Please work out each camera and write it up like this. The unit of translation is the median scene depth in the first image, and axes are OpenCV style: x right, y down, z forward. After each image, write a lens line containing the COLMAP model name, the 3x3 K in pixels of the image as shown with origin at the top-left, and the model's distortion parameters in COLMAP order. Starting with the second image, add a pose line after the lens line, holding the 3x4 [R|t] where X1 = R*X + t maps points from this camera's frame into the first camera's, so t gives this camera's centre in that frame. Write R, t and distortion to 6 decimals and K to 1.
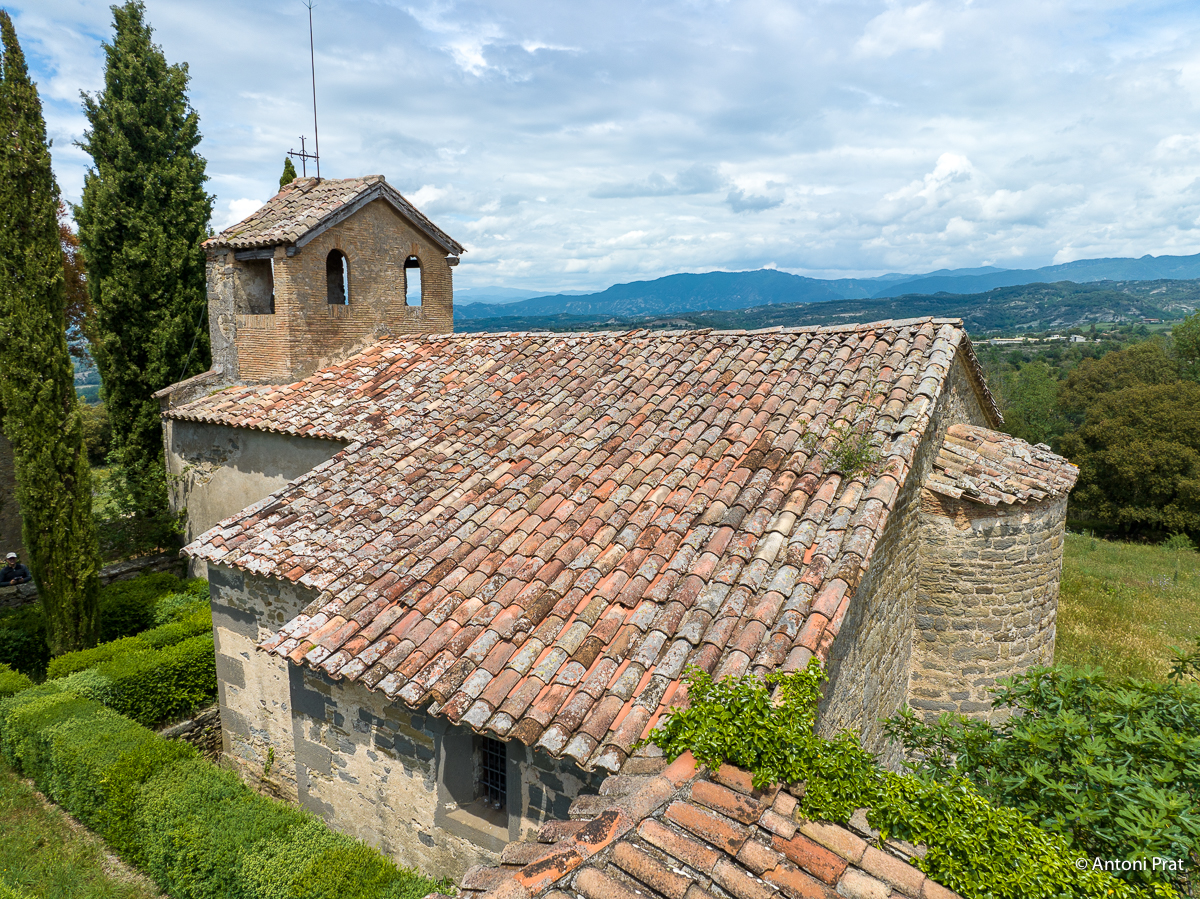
lens RADIAL K [[838.0, 0, 600.0], [0, 838.0, 449.5], [0, 0, 1]] dist [-0.039297, 0.005413]
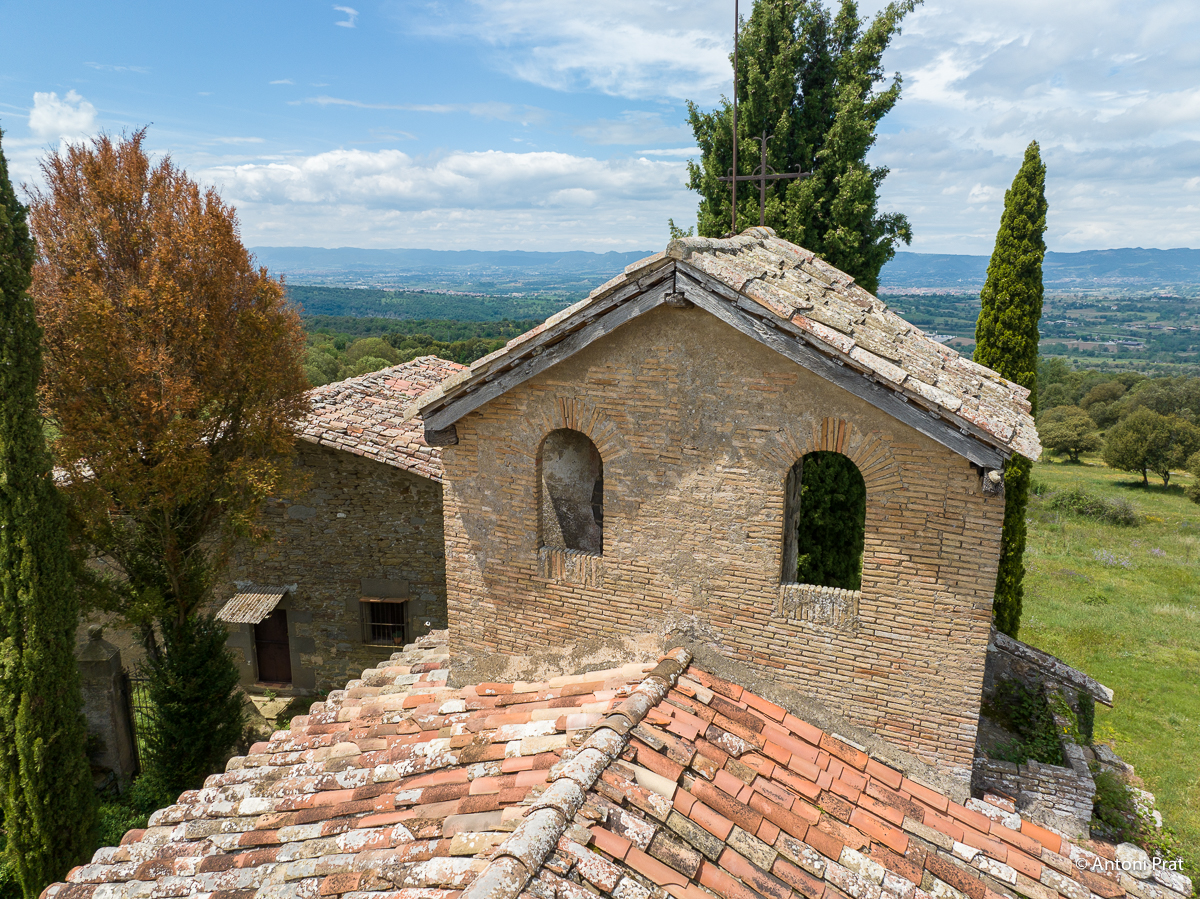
lens RADIAL K [[838.0, 0, 600.0], [0, 838.0, 449.5], [0, 0, 1]] dist [-0.039297, 0.005413]
pose [[0.172459, 0.201917, -0.964099, 0.137277], [-0.166728, 0.970625, 0.173459, -0.428373], [0.970804, 0.130828, 0.201058, 1.298345]]
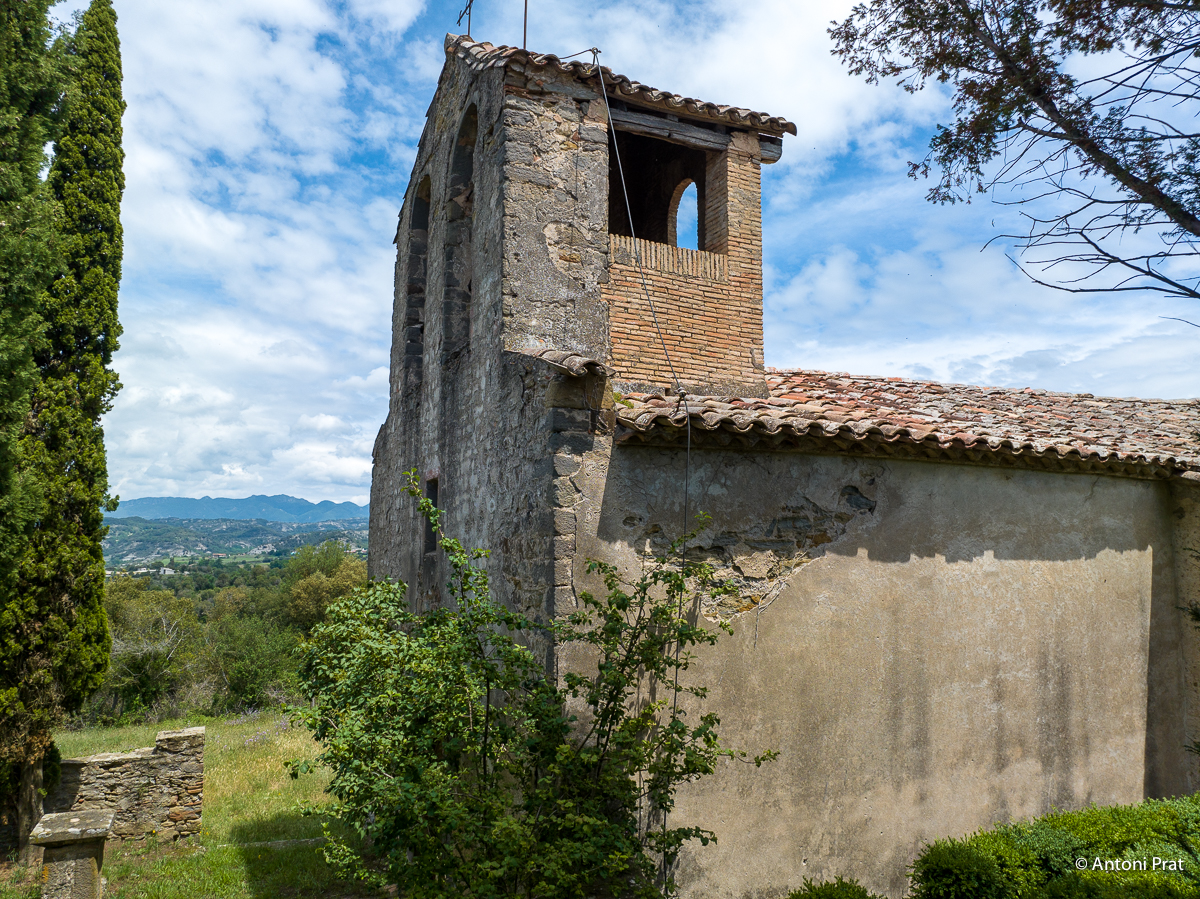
lens RADIAL K [[838.0, 0, 600.0], [0, 838.0, 449.5], [0, 0, 1]] dist [-0.039297, 0.005413]
pose [[0.526485, 0.108668, 0.843211, -1.125870], [0.130814, 0.969633, -0.206639, 0.052391], [-0.840060, 0.219097, 0.496282, 1.148615]]
